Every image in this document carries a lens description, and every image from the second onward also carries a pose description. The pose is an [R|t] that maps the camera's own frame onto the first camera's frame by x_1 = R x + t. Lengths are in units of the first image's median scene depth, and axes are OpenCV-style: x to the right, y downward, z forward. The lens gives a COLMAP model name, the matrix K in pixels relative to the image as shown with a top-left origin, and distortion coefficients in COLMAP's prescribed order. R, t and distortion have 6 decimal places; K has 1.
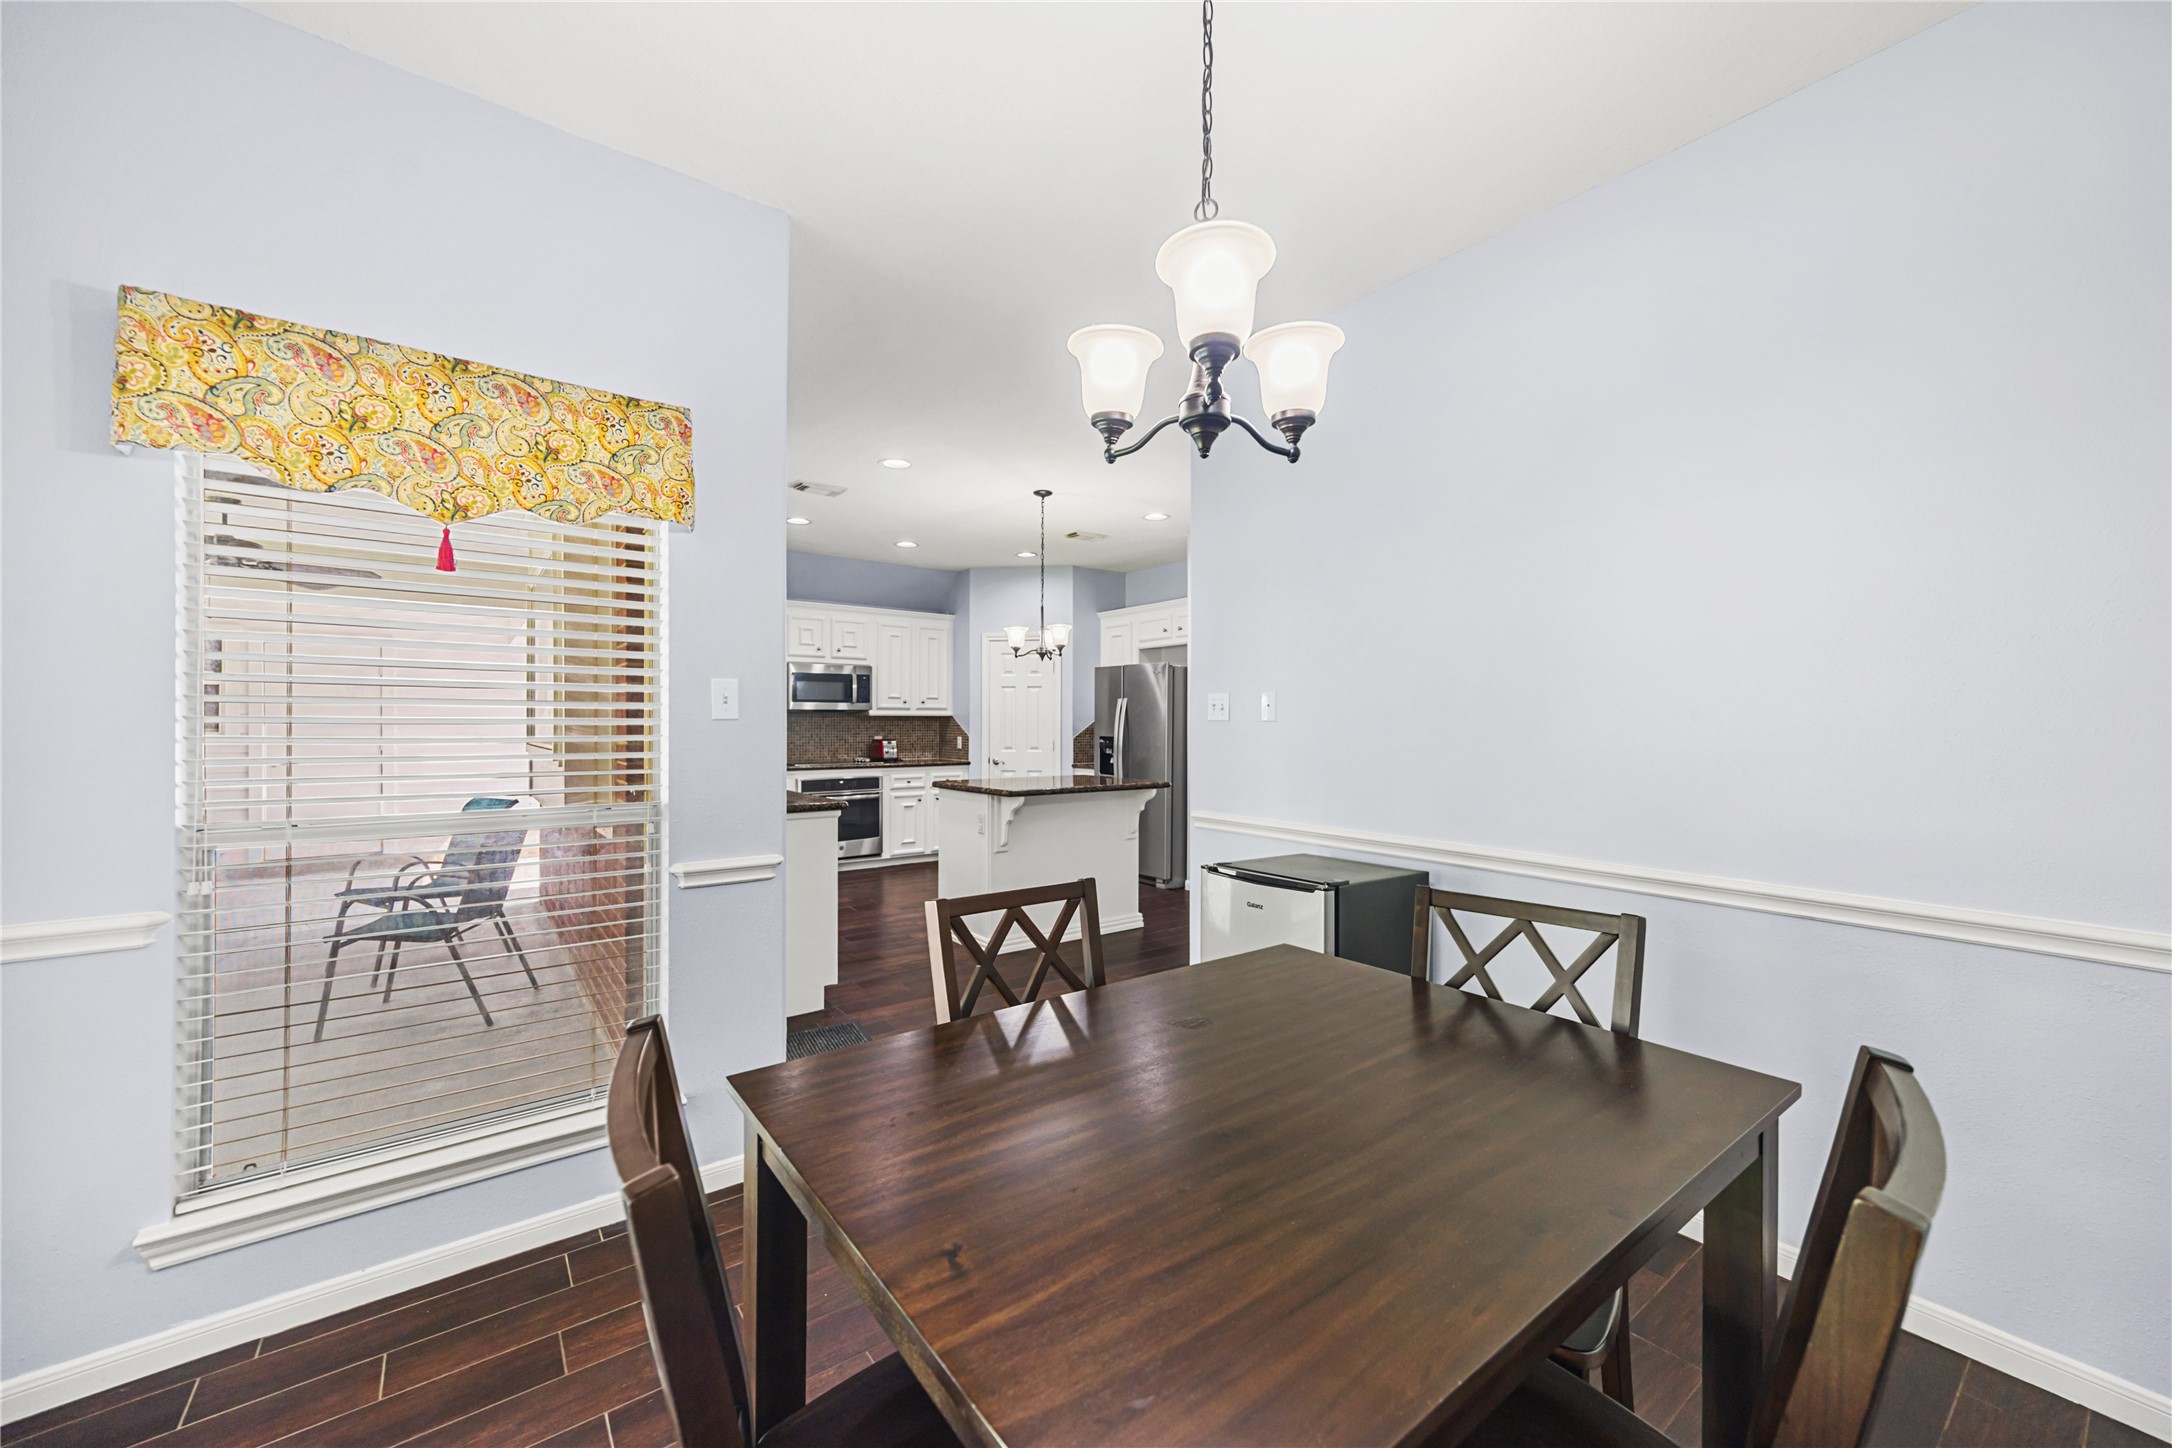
lens RADIAL K [[827.0, 0, 1081.2], [0, 827.0, 731.3], [0, 0, 1]] dist [0.001960, 0.001070]
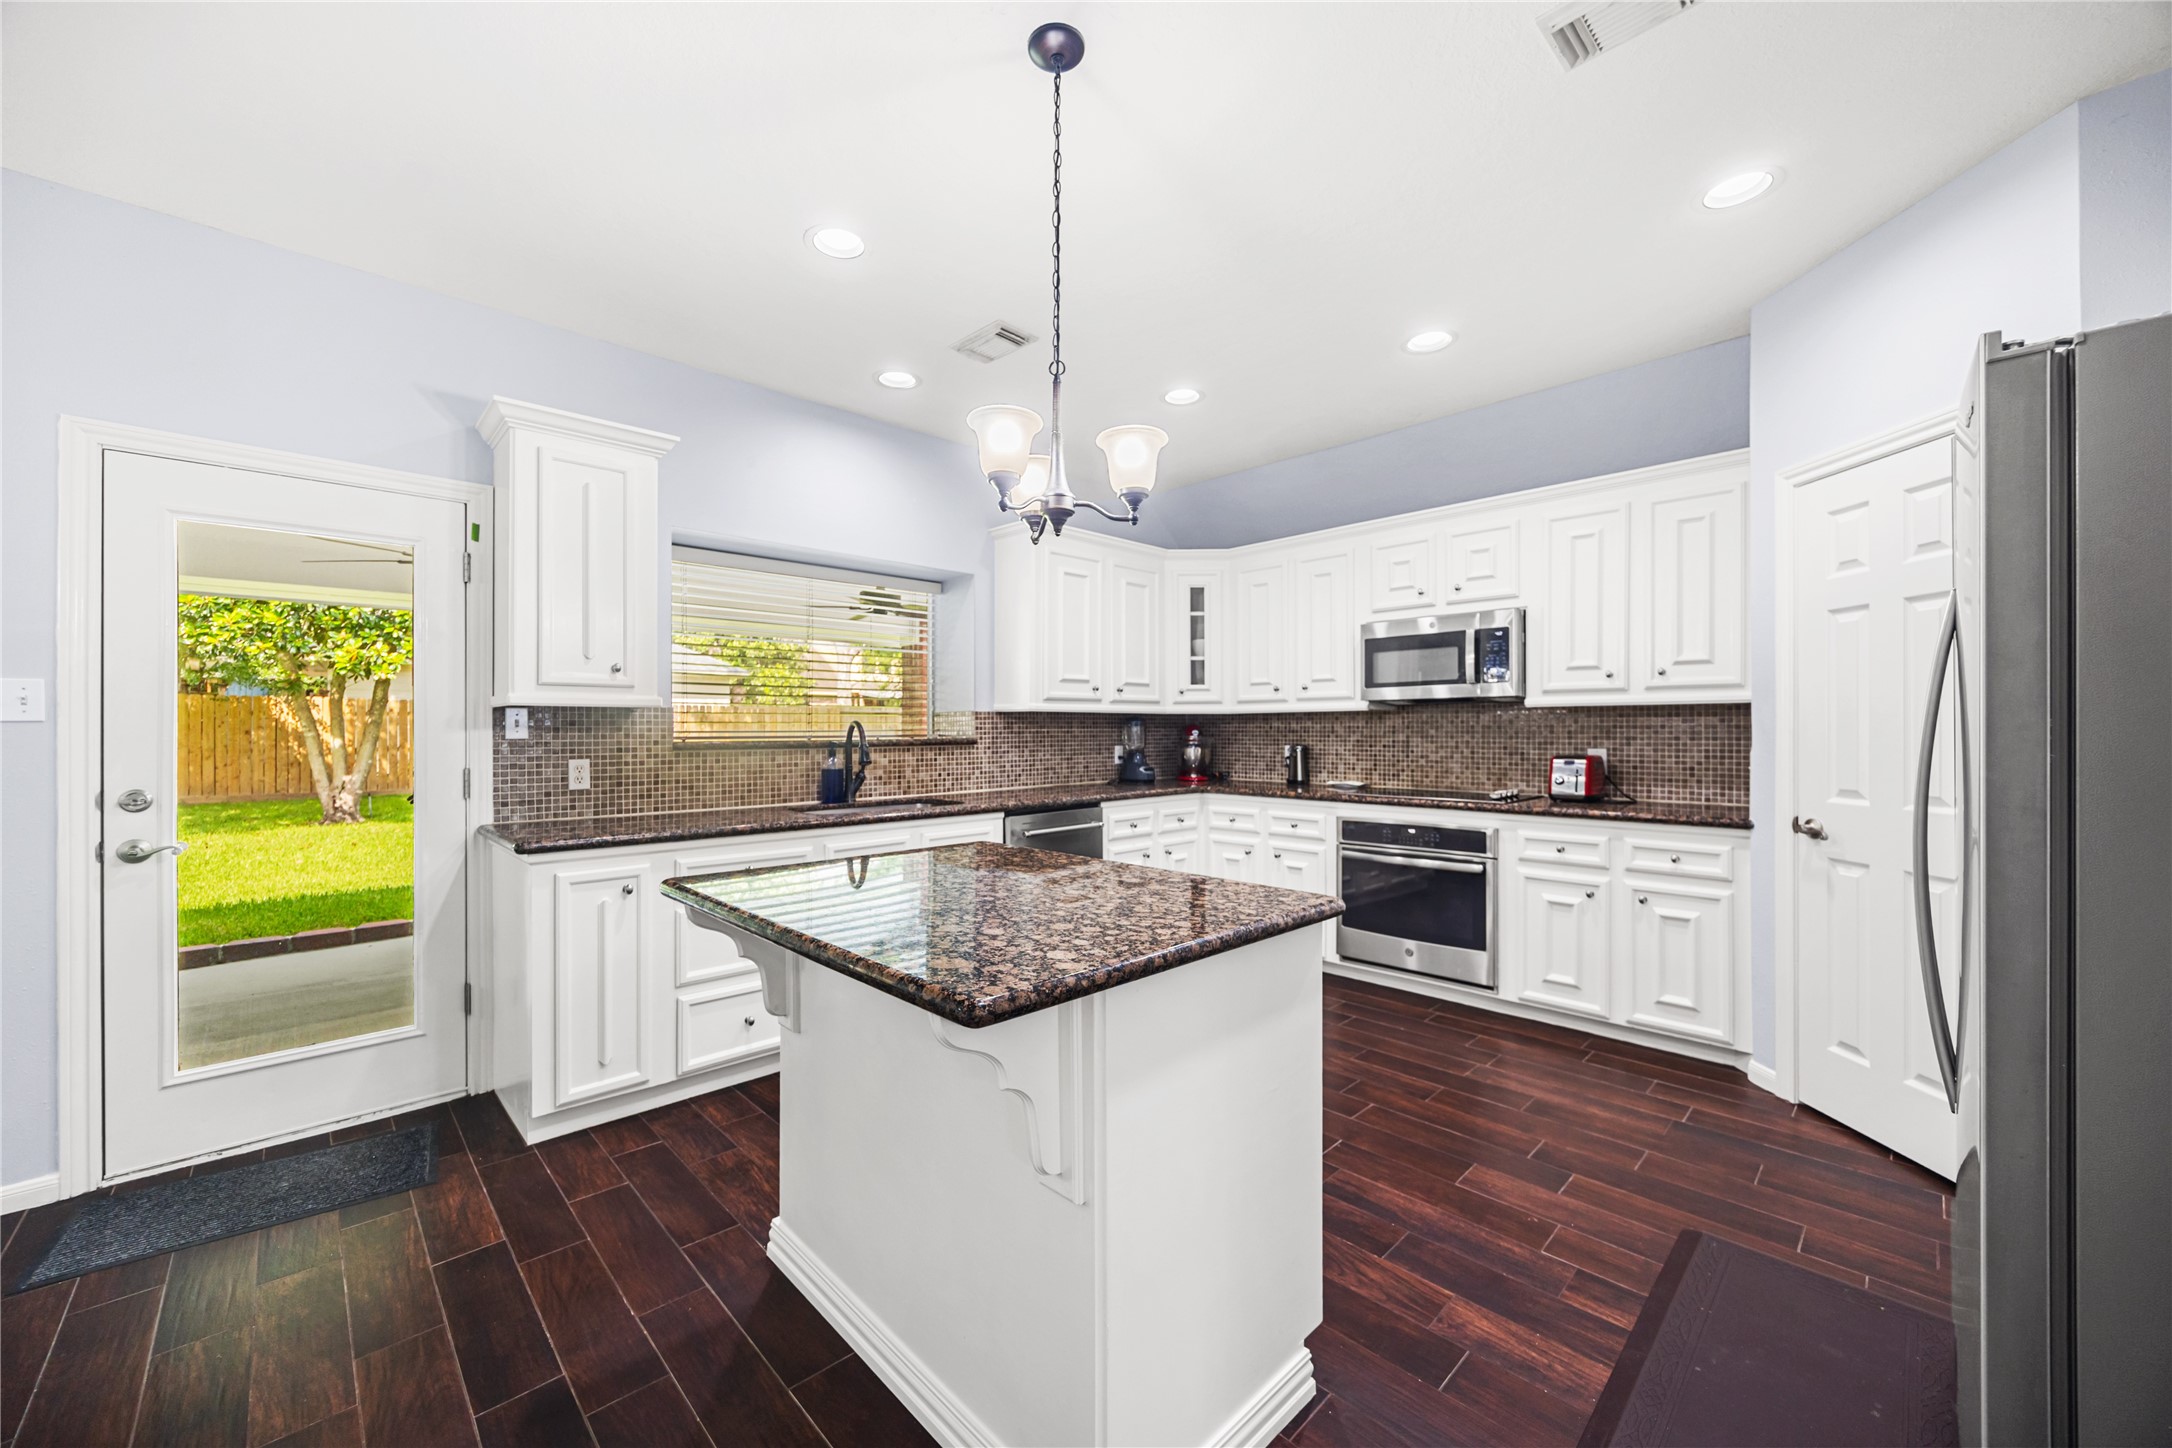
lens RADIAL K [[827.0, 0, 1097.0], [0, 827.0, 729.6], [0, 0, 1]] dist [0.001960, 0.001070]
pose [[0.142707, -0.003772, -0.989758, 0.203698], [-0.005055, 0.999977, -0.004539, -0.001884], [0.989752, 0.005651, 0.142684, 0.670024]]
